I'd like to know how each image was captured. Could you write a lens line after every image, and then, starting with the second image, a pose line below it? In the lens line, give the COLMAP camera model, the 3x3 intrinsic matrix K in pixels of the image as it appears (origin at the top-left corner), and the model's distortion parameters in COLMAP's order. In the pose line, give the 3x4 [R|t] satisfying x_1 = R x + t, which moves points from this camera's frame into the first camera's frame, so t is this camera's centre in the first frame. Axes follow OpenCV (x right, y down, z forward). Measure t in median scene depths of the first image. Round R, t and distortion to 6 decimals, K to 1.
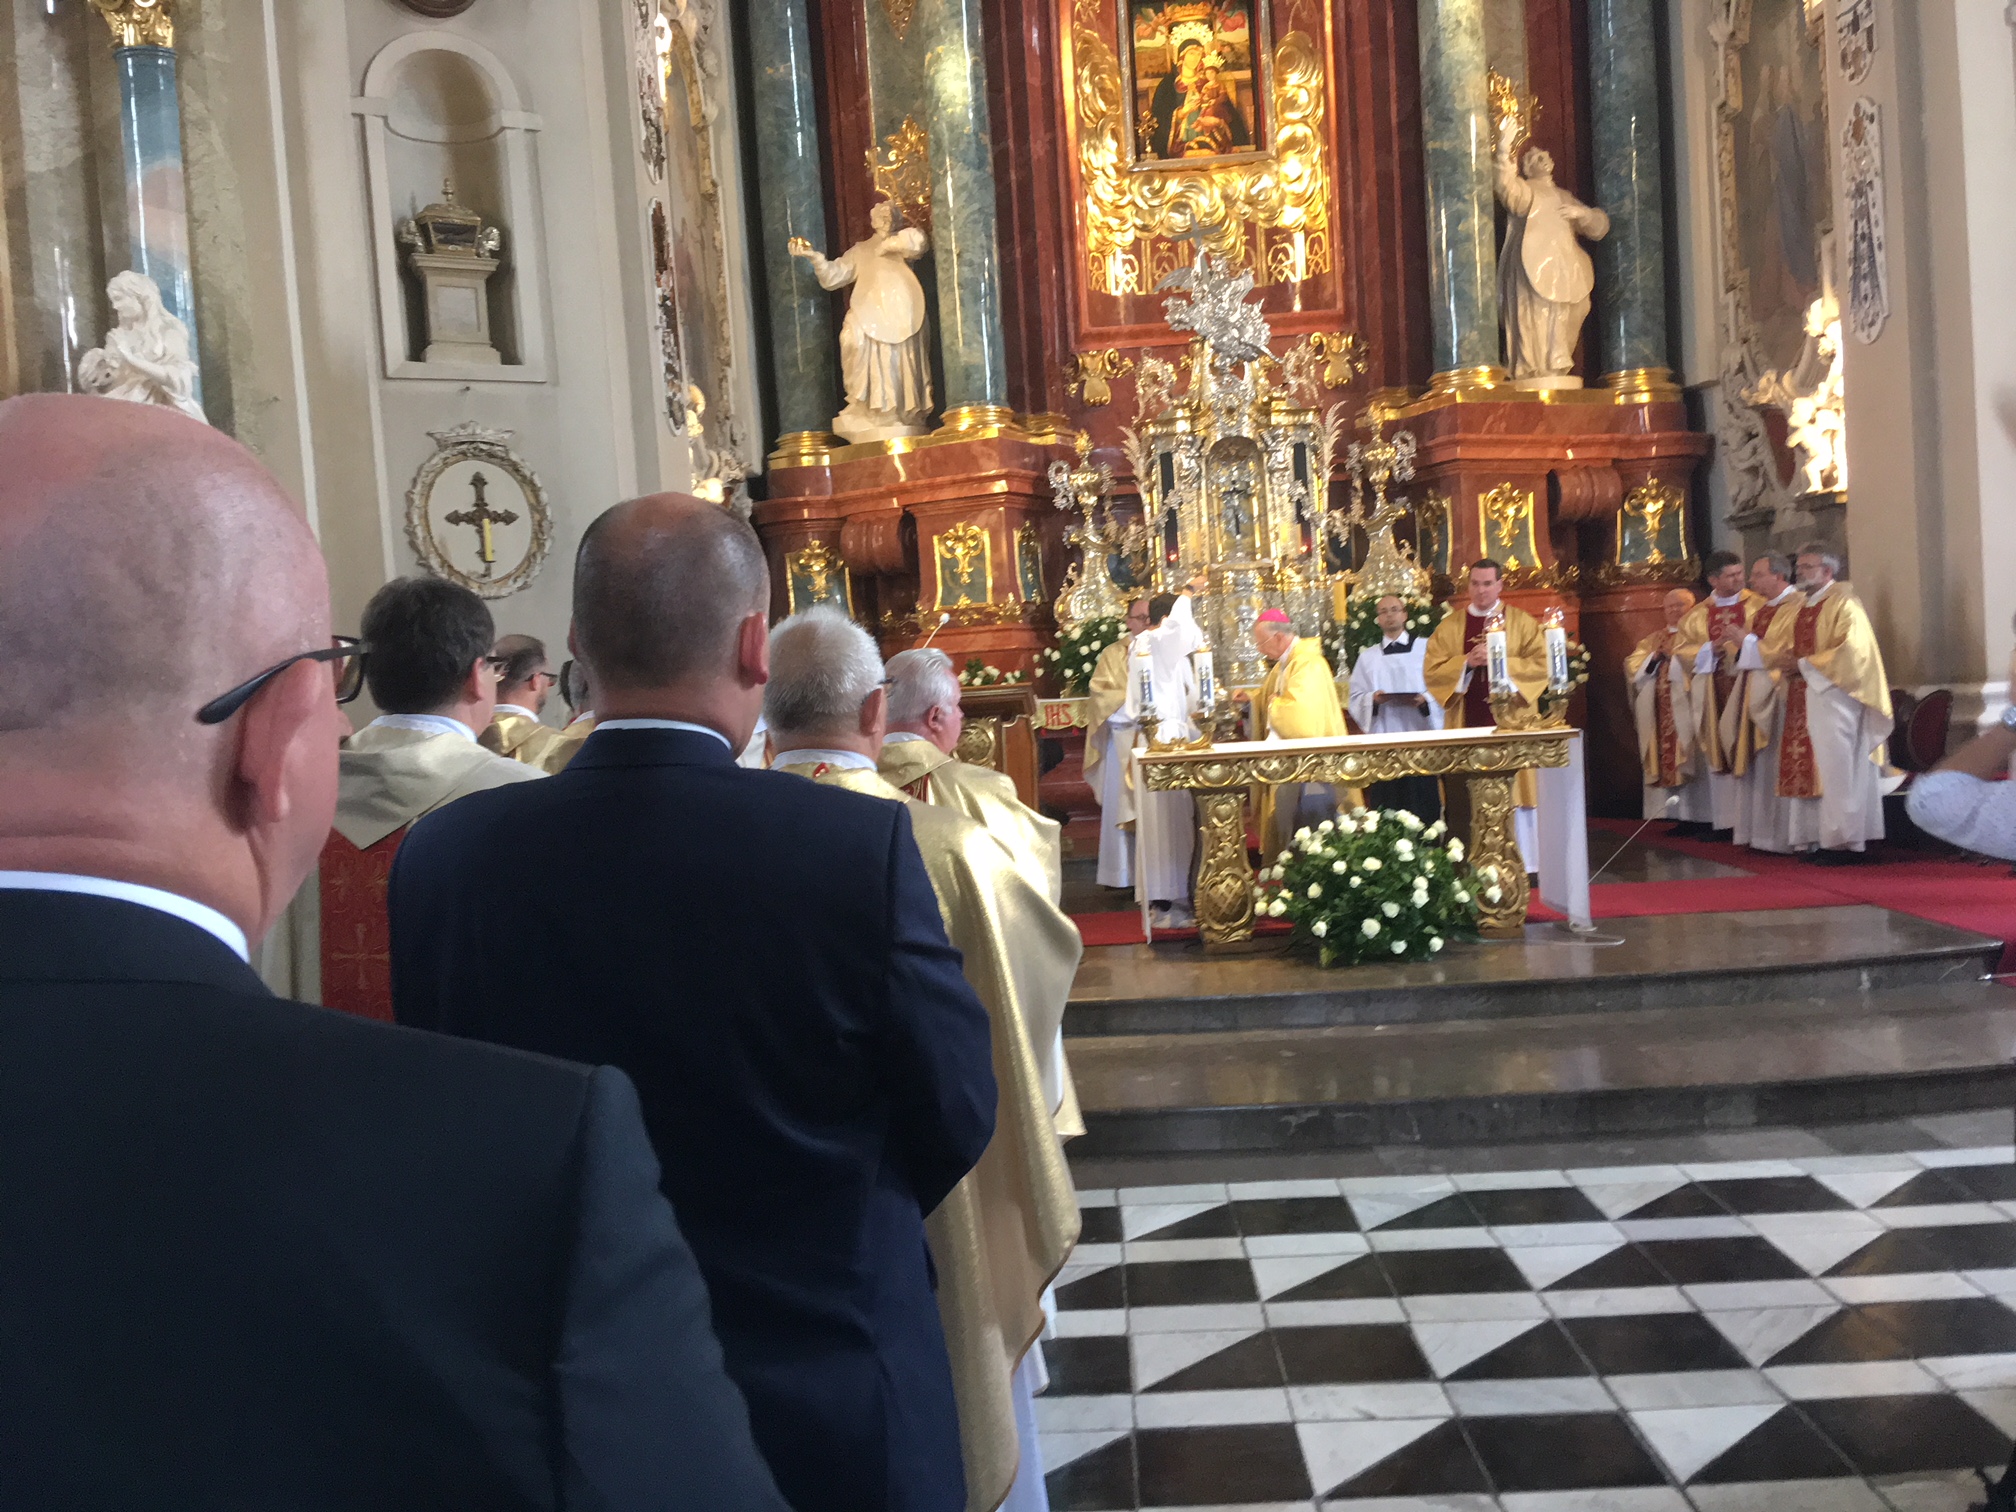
lens RADIAL K [[1700.6, 0, 1003.1], [0, 1700.6, 763.0], [0, 0, 1]] dist [0.123854, -0.189798]
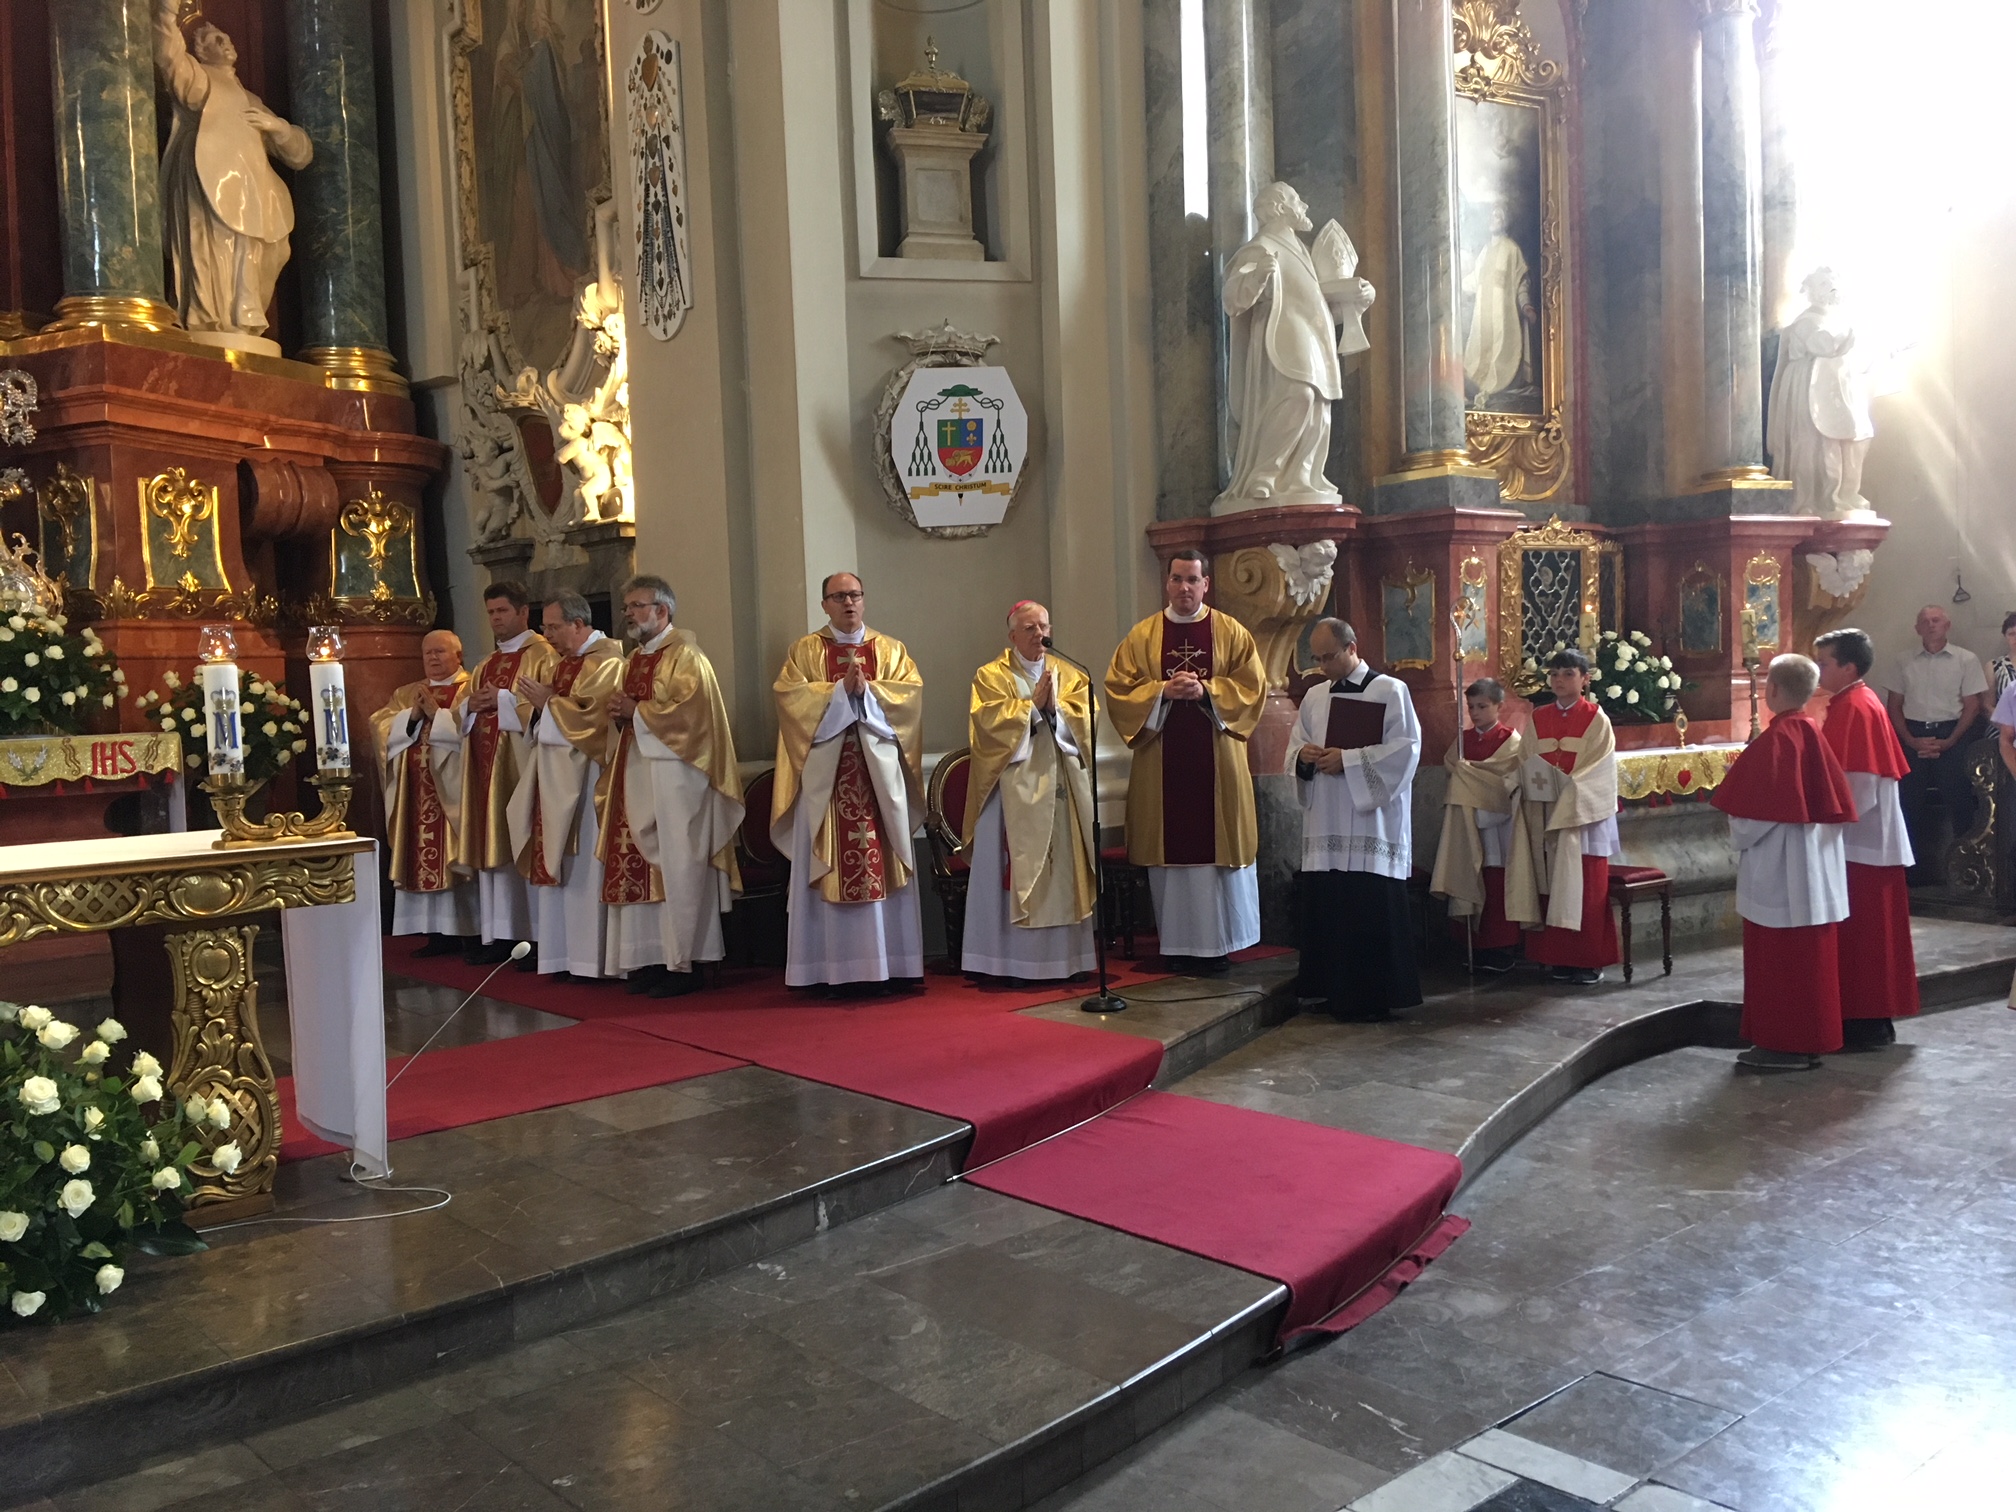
lens RADIAL K [[1700.6, 0, 1003.1], [0, 1700.6, 763.0], [0, 0, 1]] dist [0.123854, -0.189798]
pose [[0.730741, 0.006835, 0.682621, 0.055020], [0.018672, 0.999376, -0.029995, -0.014057], [-0.682400, 0.034665, 0.730157, 0.255238]]
